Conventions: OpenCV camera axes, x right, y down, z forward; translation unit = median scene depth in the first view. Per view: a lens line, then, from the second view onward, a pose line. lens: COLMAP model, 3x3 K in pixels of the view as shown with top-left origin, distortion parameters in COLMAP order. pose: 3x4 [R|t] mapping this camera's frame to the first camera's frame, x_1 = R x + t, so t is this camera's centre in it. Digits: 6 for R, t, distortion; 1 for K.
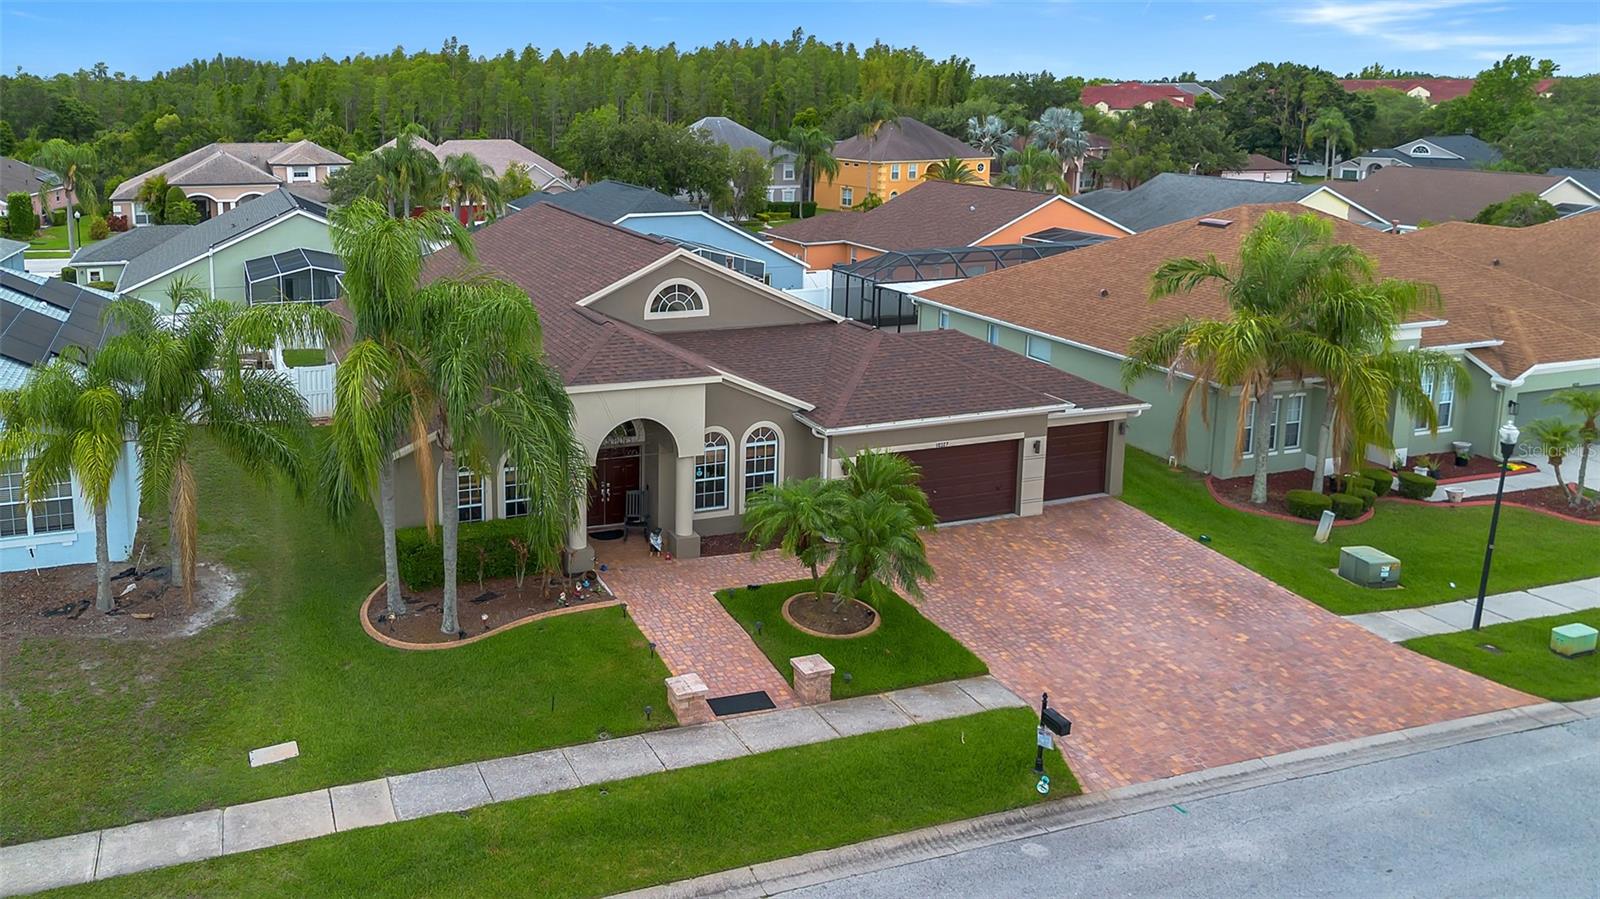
lens RADIAL K [[1407.8, 0, 738.8], [0, 1407.8, 451.8], [0, 0, 1]] dist [0.074487, -0.084596]
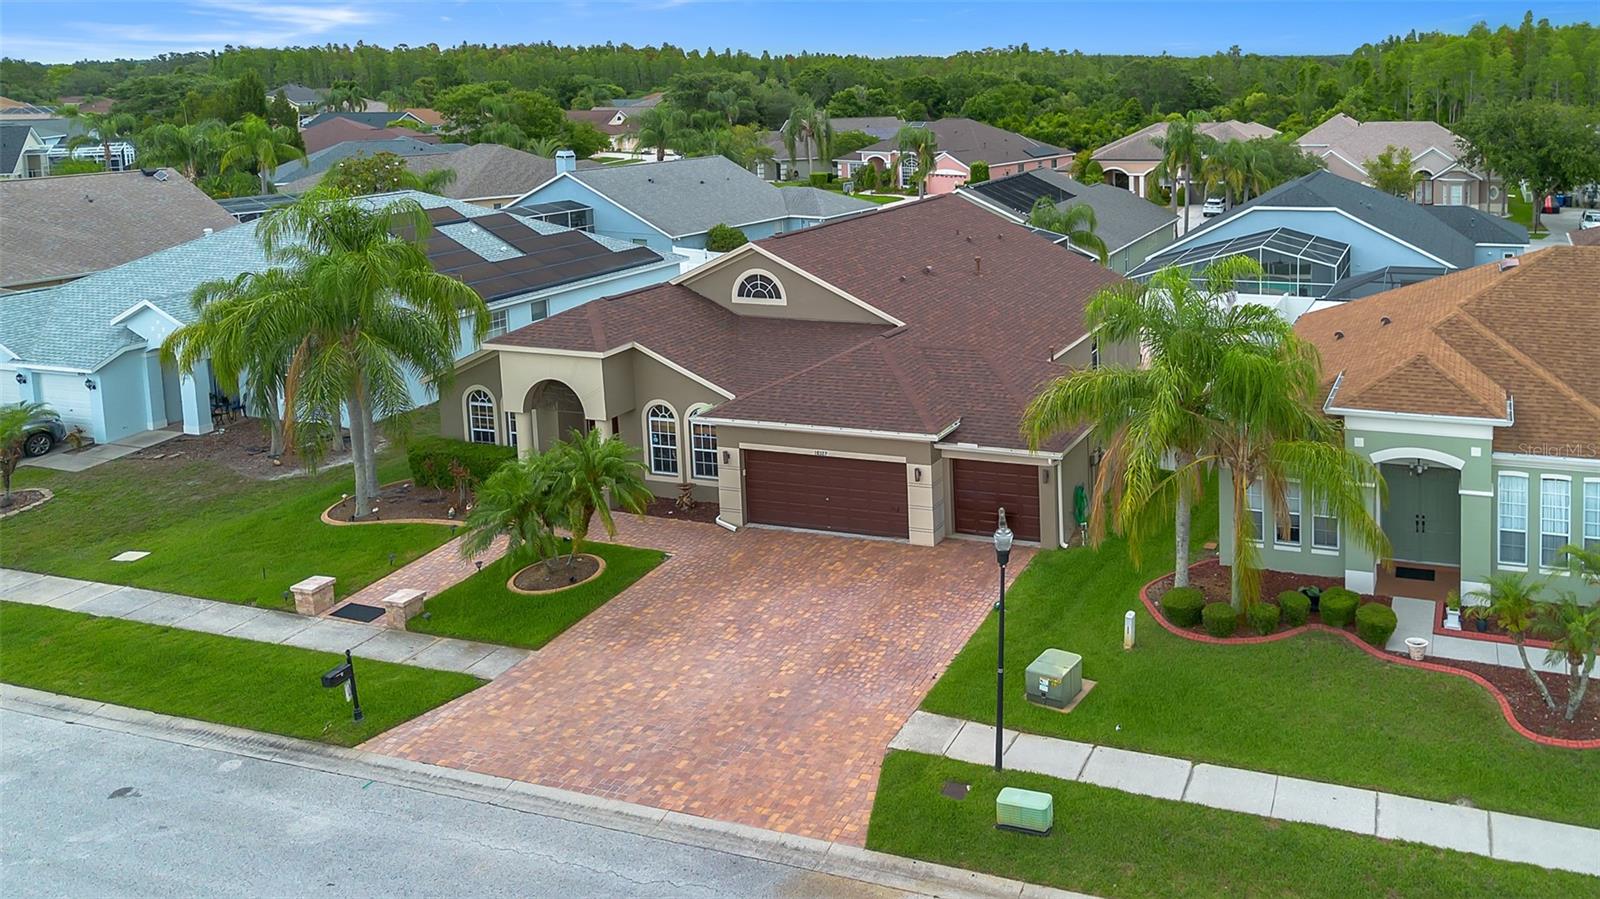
lens RADIAL K [[1343.8, 0, 954.0], [0, 1343.8, 445.5], [0, 0, 1]] dist [0.062404, -0.081564]
pose [[0.746773, 0.173244, -0.642119, 0.990468], [-0.155359, 0.984207, 0.084859, -0.127645], [0.646680, 0.036388, 0.761893, 0.379715]]
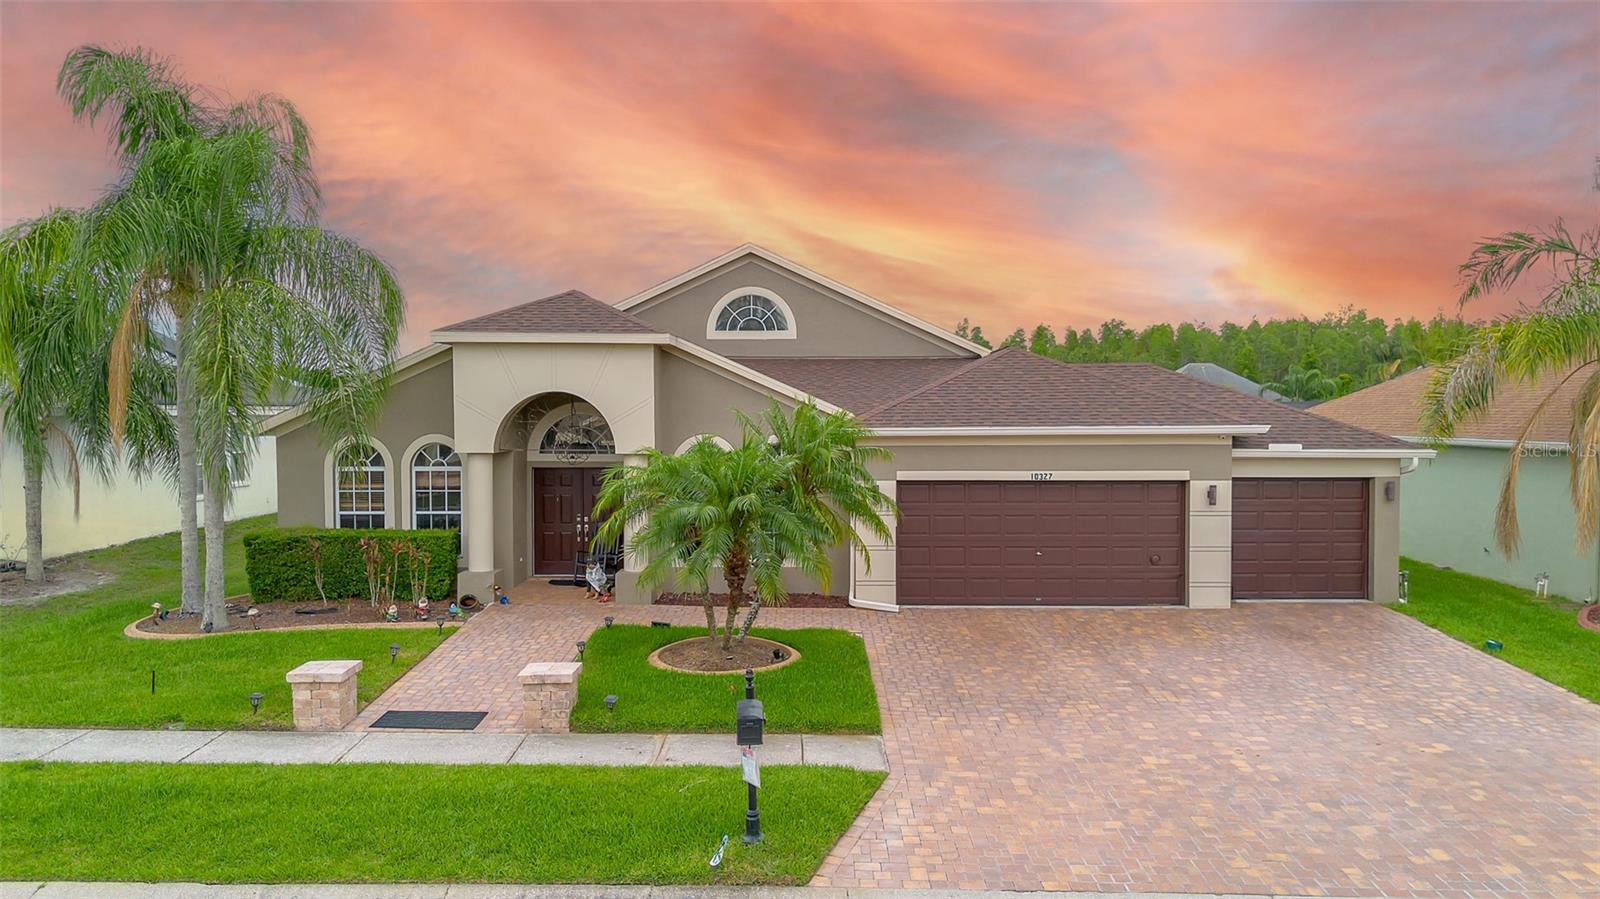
lens RADIAL K [[1407.8, 0, 738.8], [0, 1407.8, 451.8], [0, 0, 1]] dist [0.074487, -0.084596]
pose [[0.919302, 0.011963, -0.393371, 0.323534], [-0.100820, 0.973342, -0.206013, 0.157918], [0.380420, 0.229047, 0.896001, 0.418511]]
